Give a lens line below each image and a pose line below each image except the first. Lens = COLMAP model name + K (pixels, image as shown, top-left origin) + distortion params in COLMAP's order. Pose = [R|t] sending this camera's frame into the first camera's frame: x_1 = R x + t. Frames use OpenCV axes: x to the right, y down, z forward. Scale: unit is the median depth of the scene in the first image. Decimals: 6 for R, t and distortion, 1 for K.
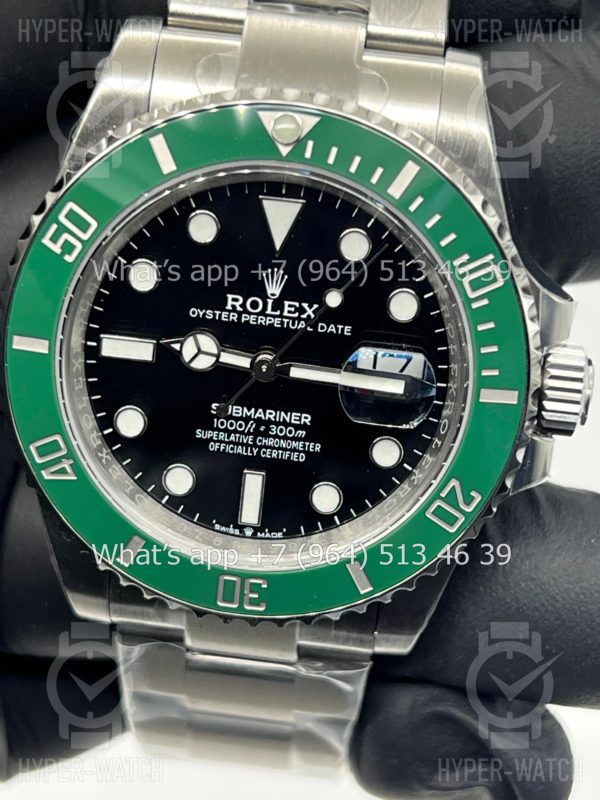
lens RADIAL K [[1883.9, 0, 299.6], [0, 1883.9, 396.8], [0, 0, 1]] dist [0.299065, 0.000000]
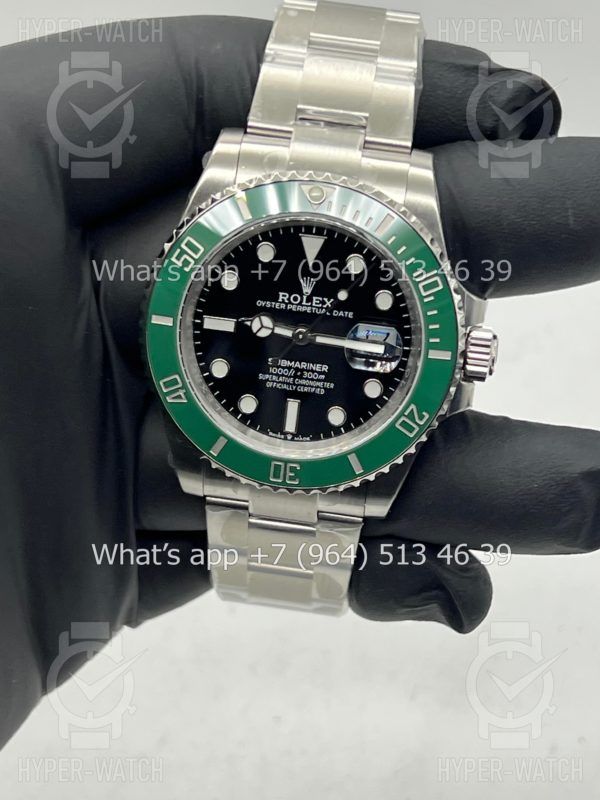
lens RADIAL K [[1883.9, 0, 303.1], [0, 1883.9, 401.4], [0, 0, 1]] dist [0.299065, 0.000000]
pose [[0.999830, 0.016013, -0.009159, -0.000307], [-0.016319, 0.999279, -0.034281, 0.098957], [0.008603, 0.034425, 0.999370, -0.668006]]
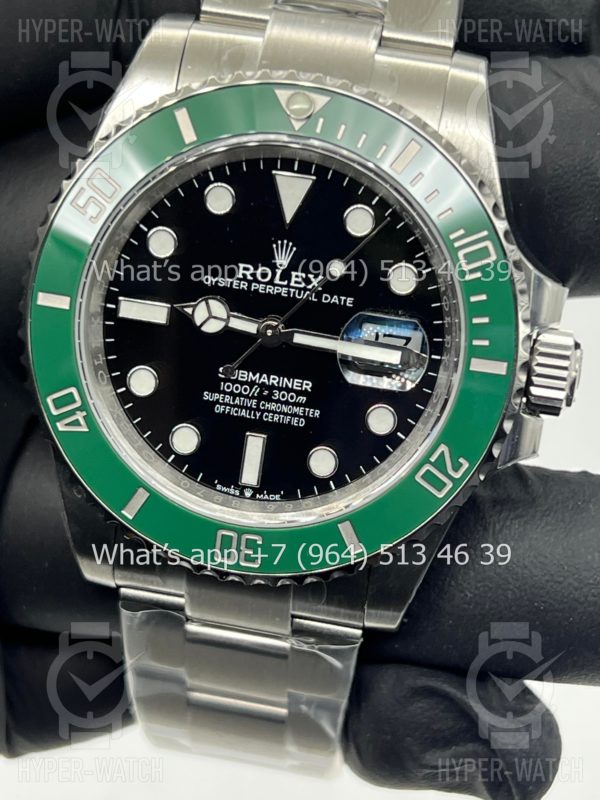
lens RADIAL K [[1883.9, 0, 302.3], [0, 1883.9, 400.2], [0, 0, 1]] dist [0.299065, 0.000000]
pose [[0.997921, 0.047865, -0.043167, 0.046984], [-0.053025, 0.990406, -0.127608, 0.156046], [0.036645, 0.129632, 0.990885, -0.049139]]
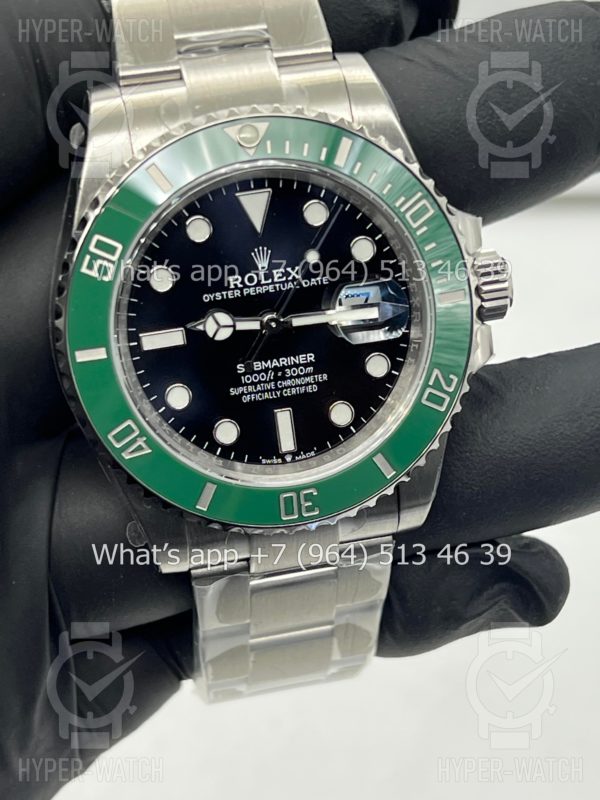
lens RADIAL K [[1883.9, 0, 295.2], [0, 1883.9, 399.1], [0, 0, 1]] dist [0.299065, 0.000000]
pose [[0.938711, -0.265078, 0.220354, -0.295351], [0.280642, 0.958892, -0.042023, 0.089648], [-0.200156, 0.101288, 0.974514, -0.234594]]
